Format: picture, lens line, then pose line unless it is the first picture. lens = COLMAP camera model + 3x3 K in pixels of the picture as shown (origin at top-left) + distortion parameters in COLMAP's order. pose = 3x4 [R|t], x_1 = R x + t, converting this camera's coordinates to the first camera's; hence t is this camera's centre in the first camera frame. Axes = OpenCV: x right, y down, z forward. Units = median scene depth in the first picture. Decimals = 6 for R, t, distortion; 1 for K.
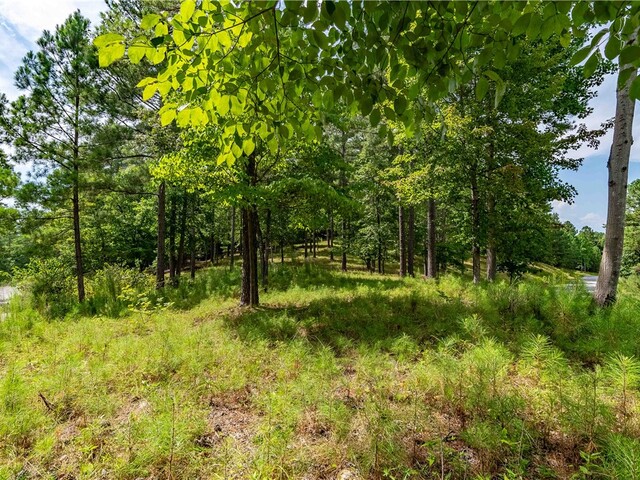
lens RADIAL K [[328.4, 0, 320.0], [0, 328.4, 240.0], [0, 0, 1]] dist [0.012126, 0.000322]
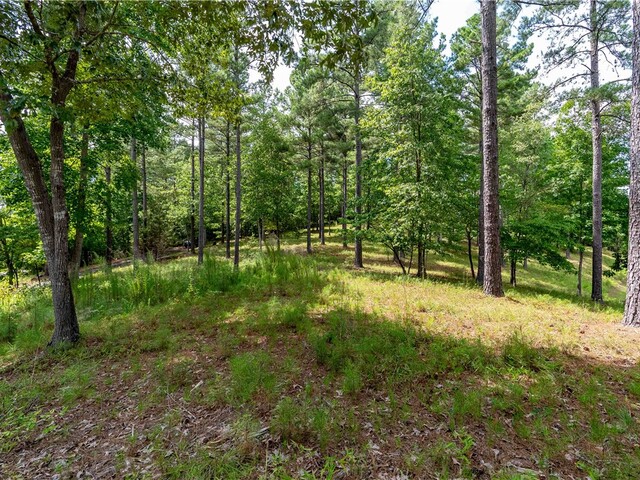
lens RADIAL K [[328.4, 0, 320.0], [0, 328.4, 240.0], [0, 0, 1]] dist [0.012126, 0.000322]
pose [[0.998295, 0.001011, -0.058369, 0.025577], [0.001266, 0.999240, 0.038970, 0.014466], [0.058364, -0.038978, 0.997534, 0.254180]]
